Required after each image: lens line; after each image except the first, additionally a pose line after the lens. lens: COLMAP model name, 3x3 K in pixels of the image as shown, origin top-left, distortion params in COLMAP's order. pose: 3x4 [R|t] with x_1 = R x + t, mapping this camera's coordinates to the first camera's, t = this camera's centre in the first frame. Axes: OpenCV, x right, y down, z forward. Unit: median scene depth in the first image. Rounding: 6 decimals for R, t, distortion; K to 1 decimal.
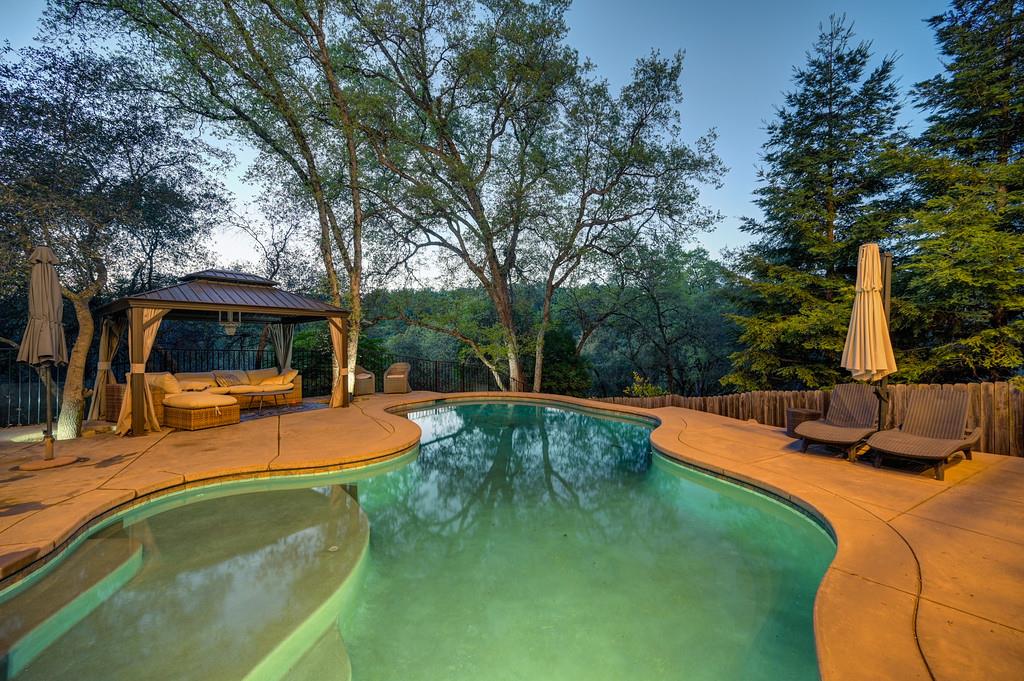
lens RADIAL K [[411.2, 0, 515.1], [0, 411.2, 340.8], [0, 0, 1]] dist [0.000859, 0.000108]
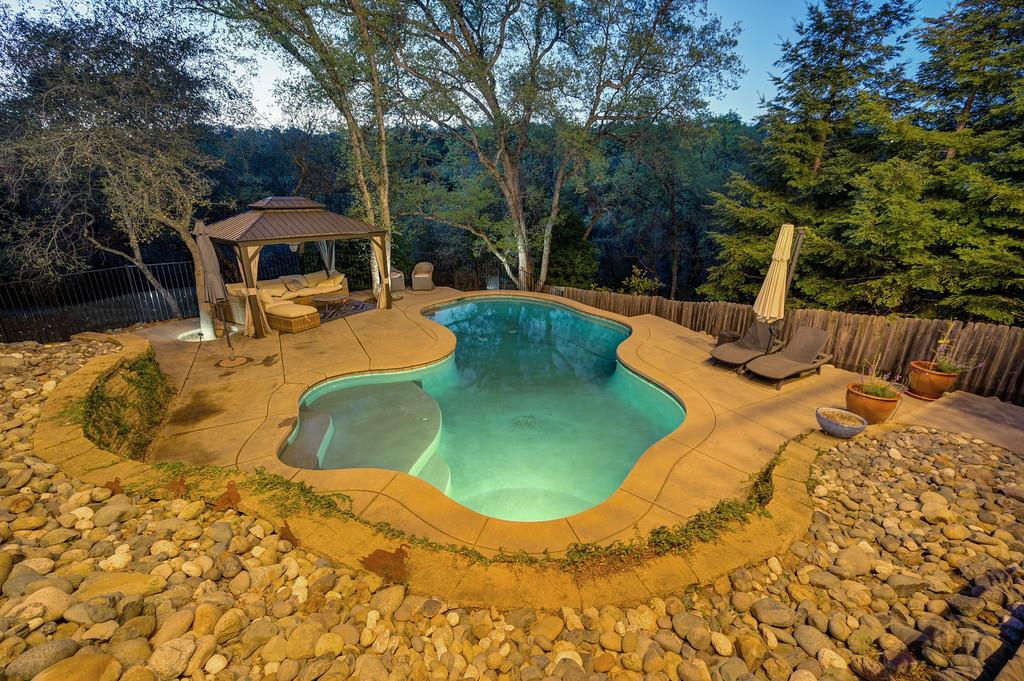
lens RADIAL K [[449.2, 0, 511.1], [0, 449.2, 340.1], [0, 0, 1]] dist [0.000722, 0.000324]
pose [[0.999421, 0.026468, -0.021384, -0.004339], [-0.017937, 0.943838, 0.329922, -0.176683], [0.028915, -0.329348, 0.943766, -0.276409]]
